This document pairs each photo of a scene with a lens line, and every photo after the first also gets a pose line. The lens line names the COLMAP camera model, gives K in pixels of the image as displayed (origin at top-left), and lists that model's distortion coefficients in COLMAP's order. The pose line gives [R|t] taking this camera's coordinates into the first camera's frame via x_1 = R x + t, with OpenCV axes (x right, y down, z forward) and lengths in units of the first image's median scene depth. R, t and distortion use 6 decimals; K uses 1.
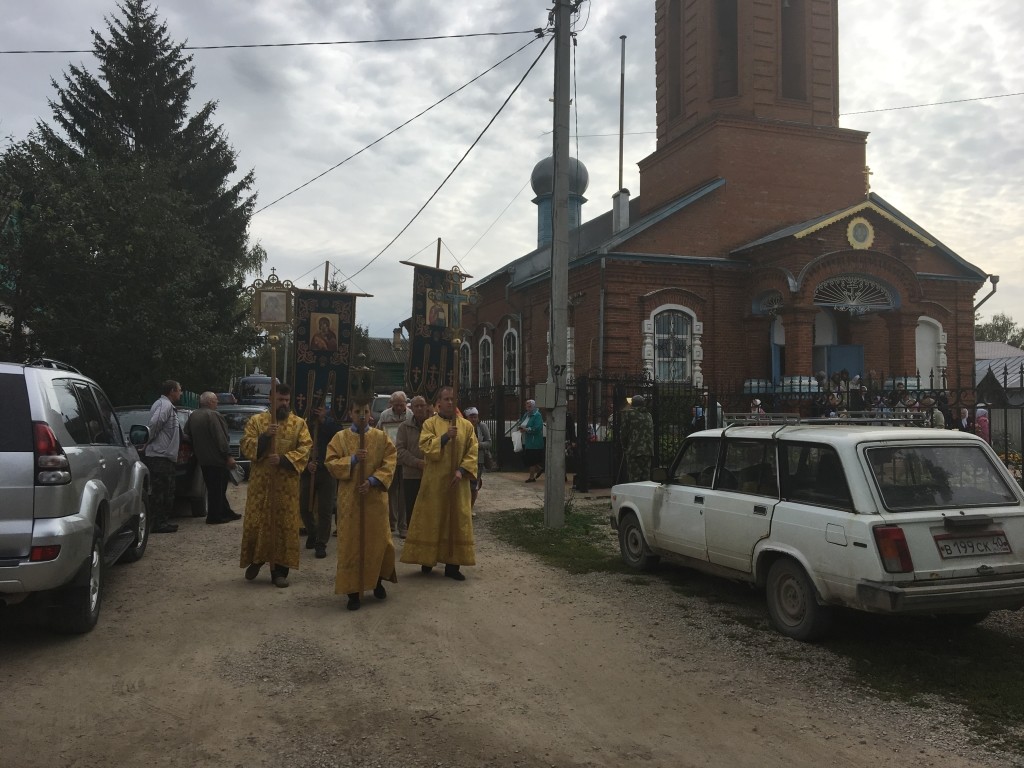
lens RADIAL K [[846.6, 0, 520.1], [0, 846.6, 383.8], [0, 0, 1]] dist [0.084630, -0.124567]
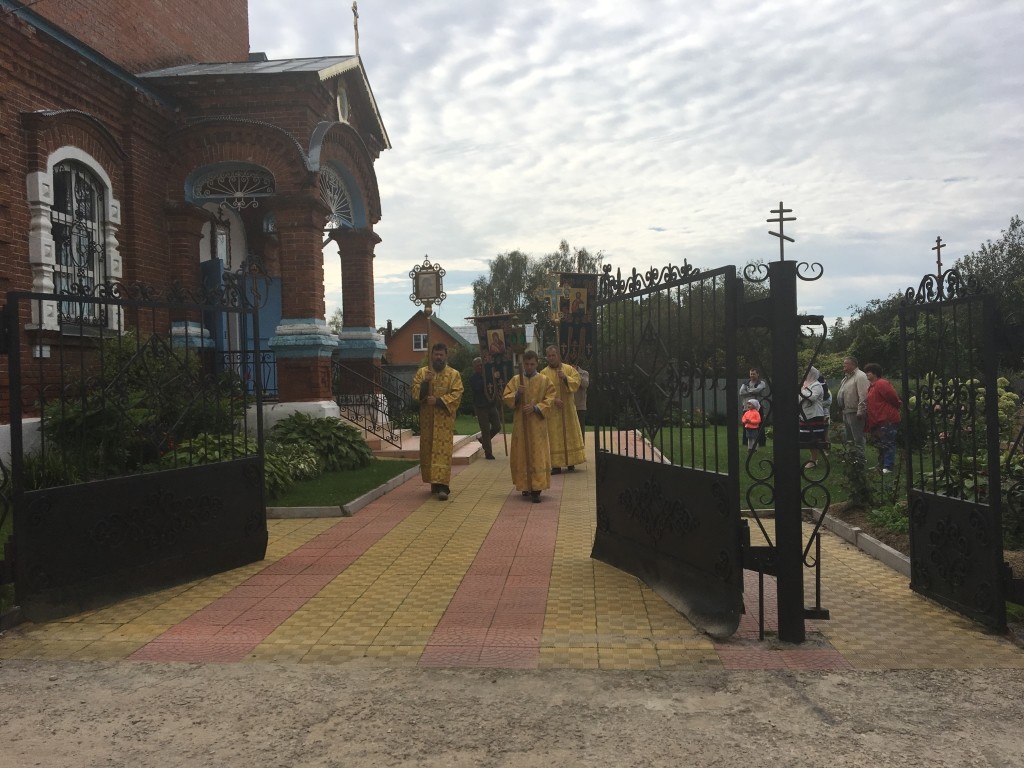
lens RADIAL K [[846.6, 0, 520.1], [0, 846.6, 383.8], [0, 0, 1]] dist [0.084630, -0.124567]
pose [[0.381103, -0.031013, 0.924012, -0.152946], [0.001055, 0.999451, 0.033110, 0.016321], [-0.924532, -0.011644, 0.380927, 0.576305]]
